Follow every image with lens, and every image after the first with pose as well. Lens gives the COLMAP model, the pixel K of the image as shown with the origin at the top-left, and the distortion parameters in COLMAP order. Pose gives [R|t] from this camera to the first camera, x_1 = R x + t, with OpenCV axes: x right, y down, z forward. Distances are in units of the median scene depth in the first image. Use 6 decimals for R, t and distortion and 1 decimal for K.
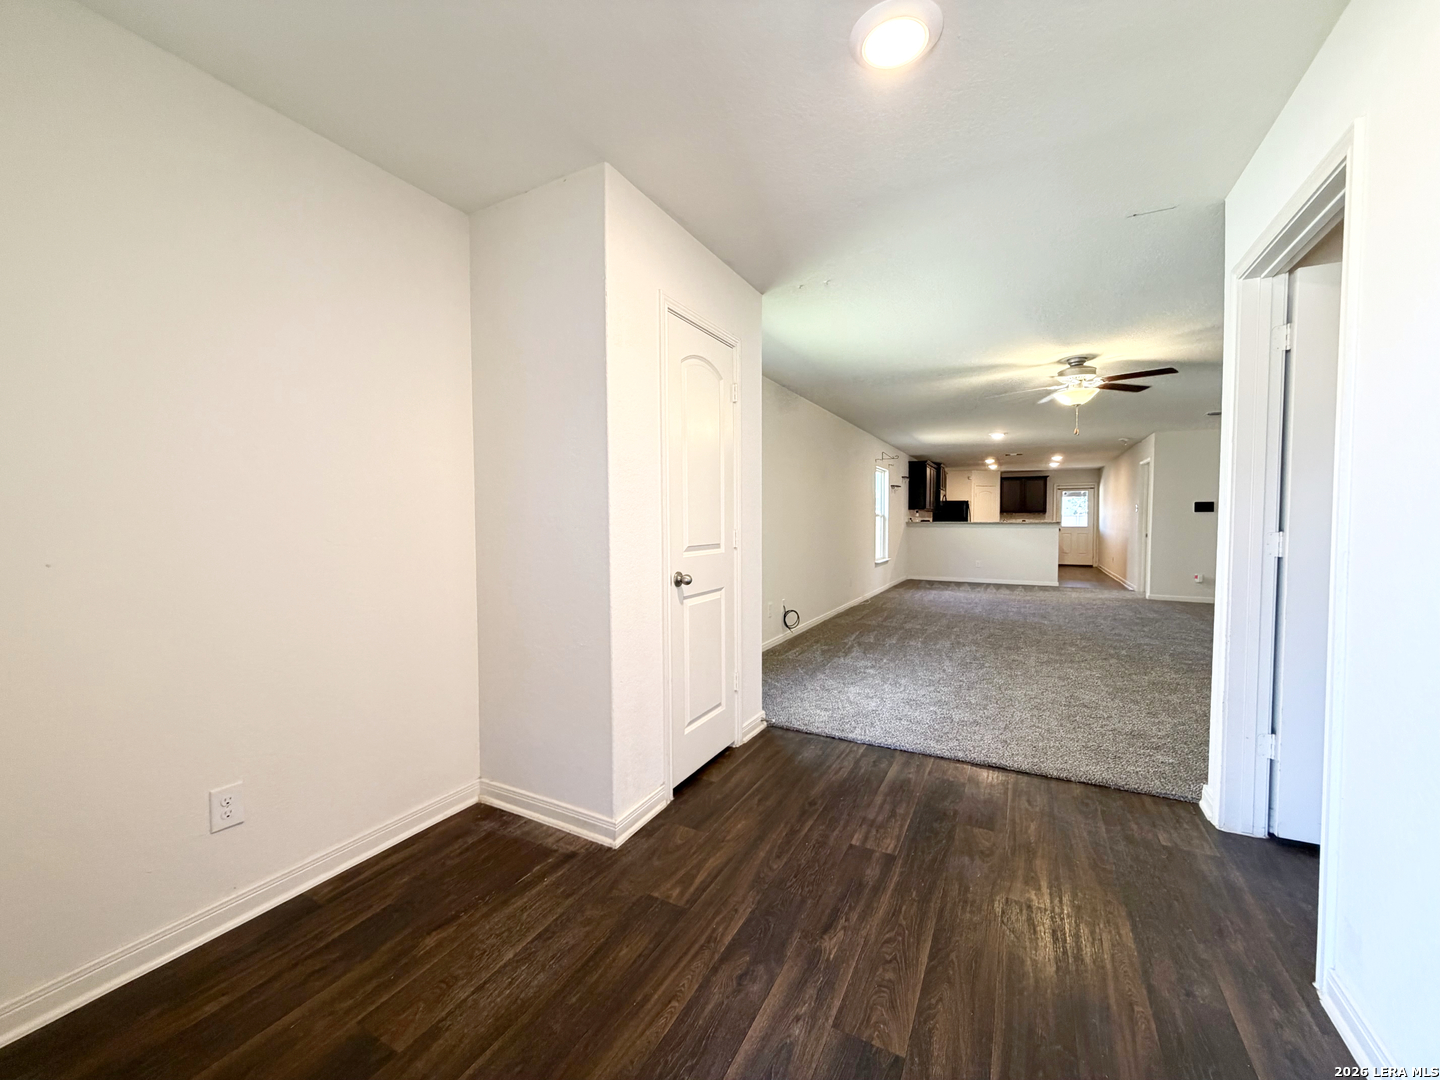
lens RADIAL K [[576.7, 0, 712.5], [0, 576.7, 541.6], [0, 0, 1]] dist [0.000094, 0.000317]
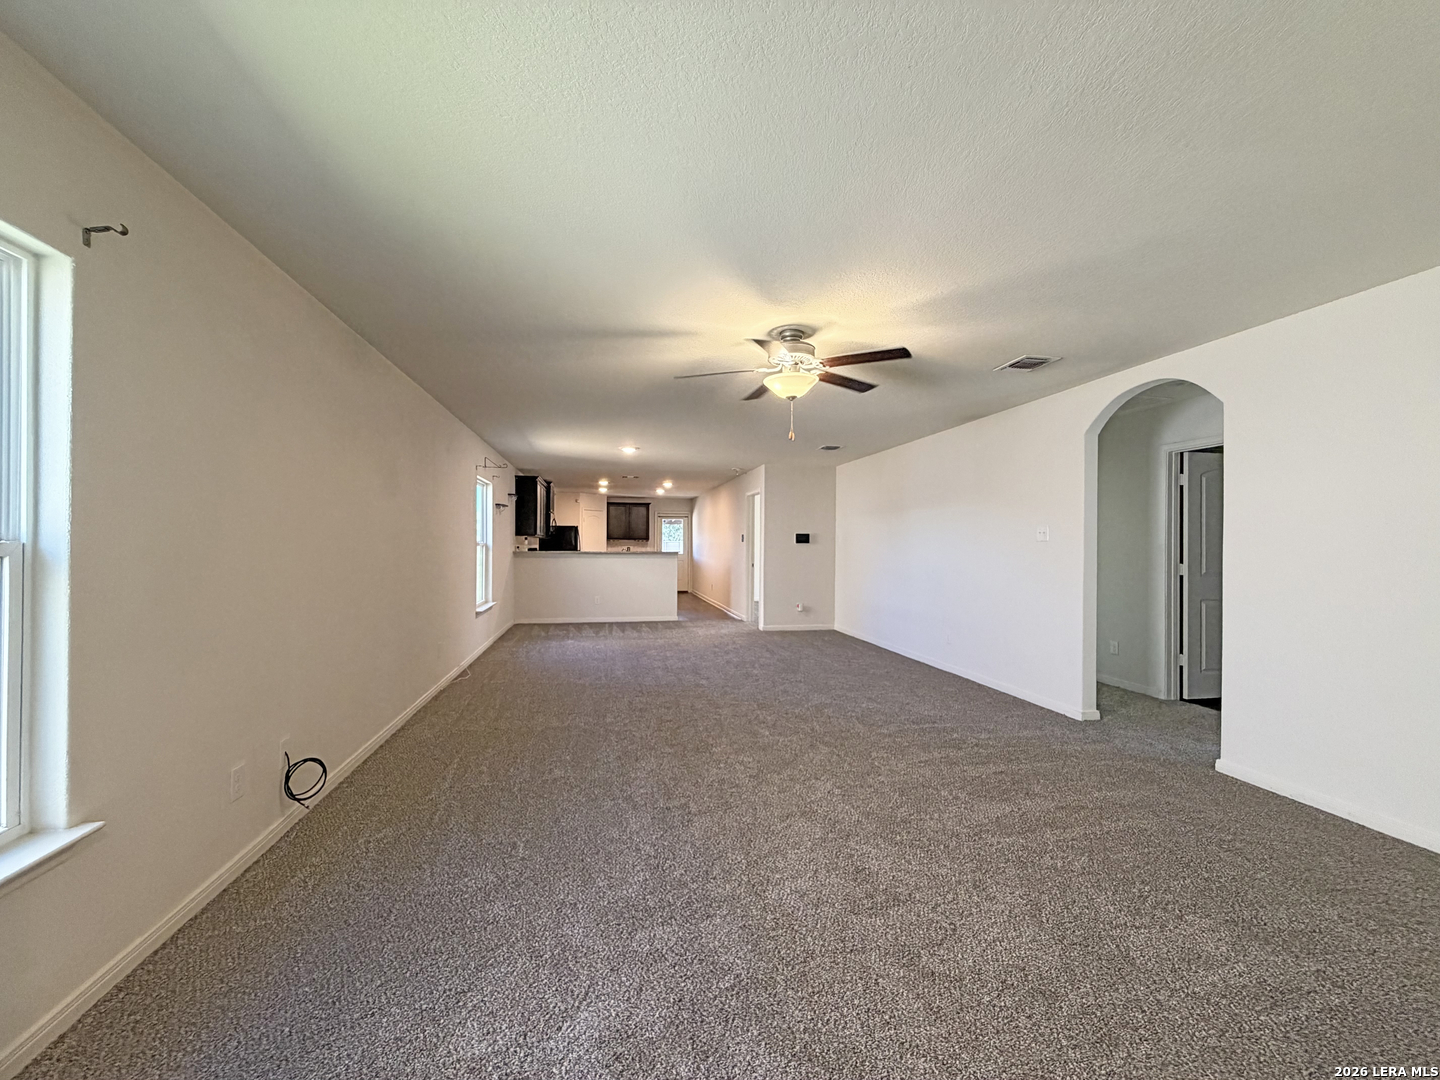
lens RADIAL K [[576.7, 0, 716.9], [0, 576.7, 543.0], [0, 0, 1]] dist [0.000094, 0.000317]
pose [[0.769715, 0.005269, 0.638365, 0.059480], [0.018253, 0.999375, -0.030257, -0.020929], [-0.638126, 0.034941, 0.769139, 0.270099]]
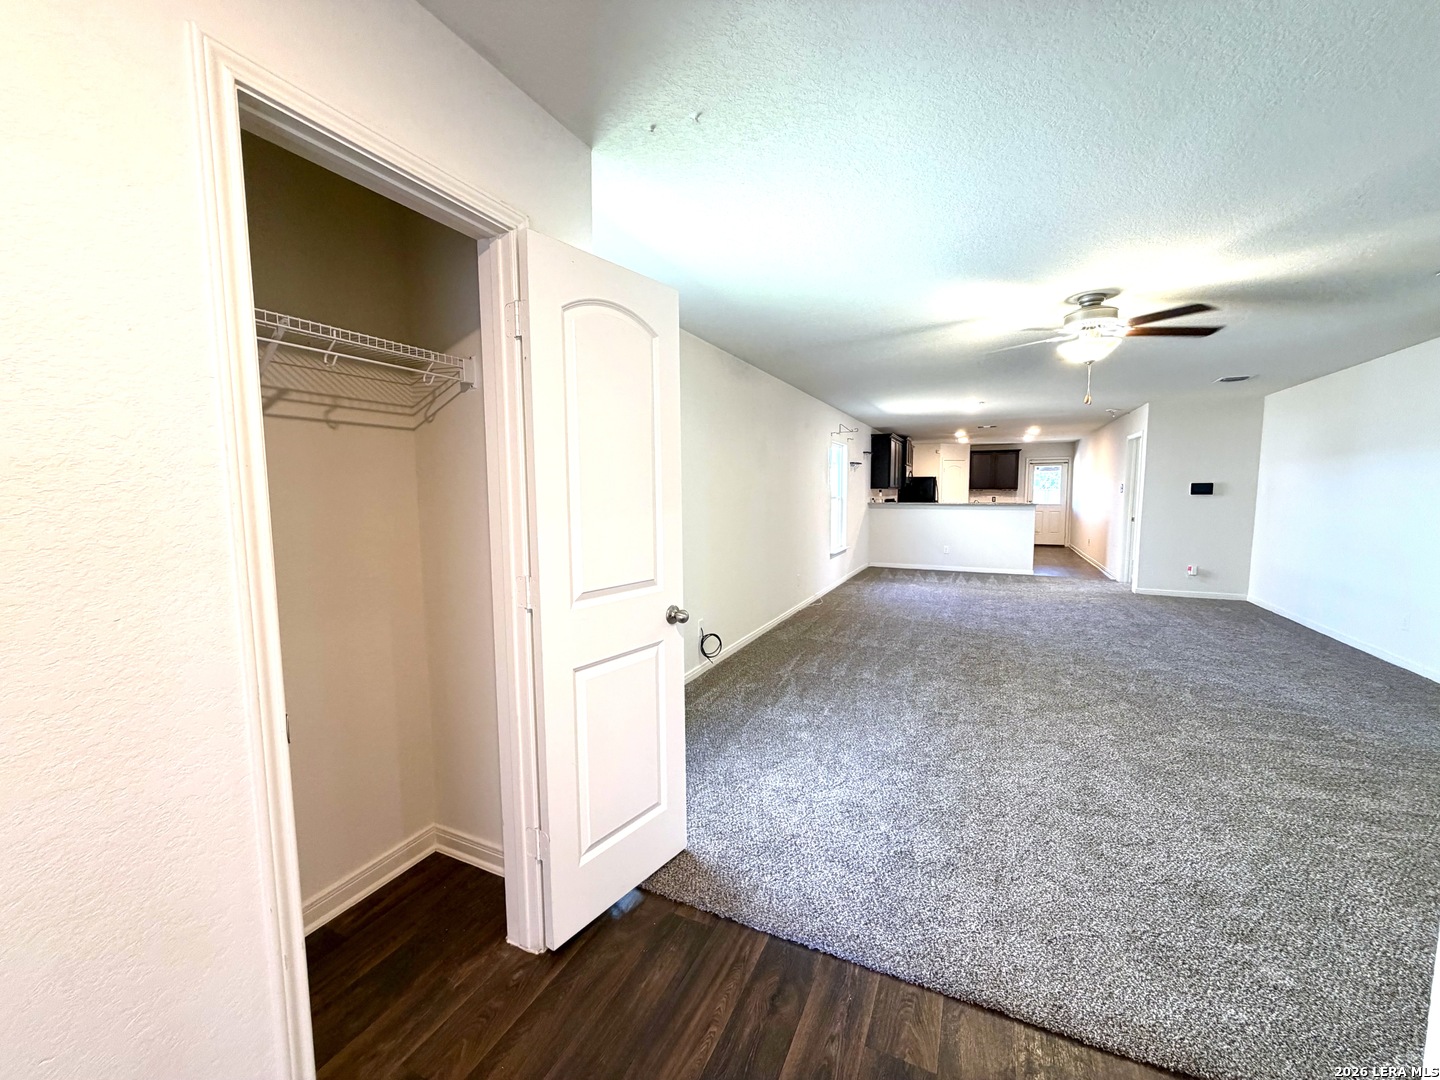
lens RADIAL K [[576.7, 0, 714.3], [0, 576.7, 541.4], [0, 0, 1]] dist [0.000094, 0.000317]
pose [[0.998546, -0.008112, 0.053284, 0.063640], [0.005377, 0.998671, 0.051266, -0.026789], [-0.053629, -0.050905, 0.997263, 0.151892]]
